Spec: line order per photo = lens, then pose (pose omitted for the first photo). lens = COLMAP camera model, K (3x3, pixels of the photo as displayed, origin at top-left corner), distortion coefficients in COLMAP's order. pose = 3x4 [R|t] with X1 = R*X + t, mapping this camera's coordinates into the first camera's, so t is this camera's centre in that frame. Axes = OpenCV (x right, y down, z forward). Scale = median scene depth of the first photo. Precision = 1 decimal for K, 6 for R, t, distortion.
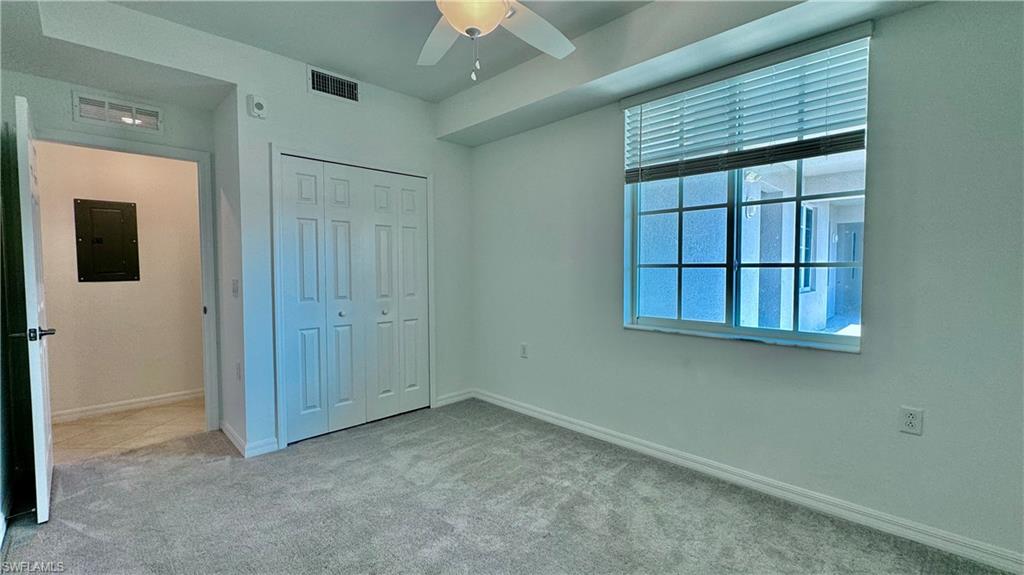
lens RADIAL K [[425.9, 0, 514.6], [0, 425.9, 283.8], [0, 0, 1]] dist [-0.002808, -0.000092]
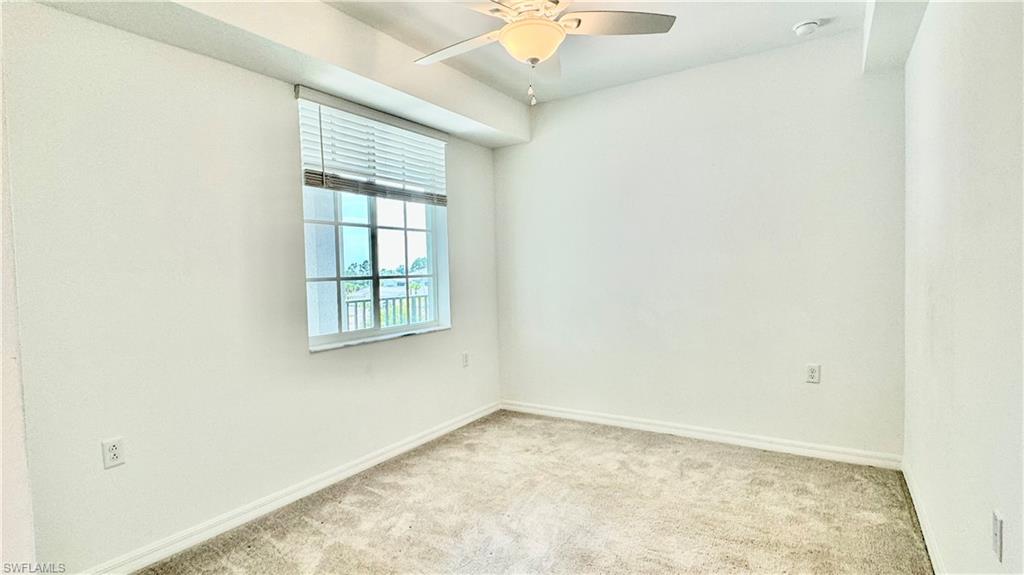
lens RADIAL K [[497.6, 0, 513.4], [0, 497.6, 290.2], [0, 0, 1]] dist [0.003291, 0.000121]
pose [[-0.202572, -0.020740, 0.979048, -0.854449], [0.076842, 0.996356, 0.037006, -0.028177], [-0.976248, 0.082728, -0.200240, 0.843166]]
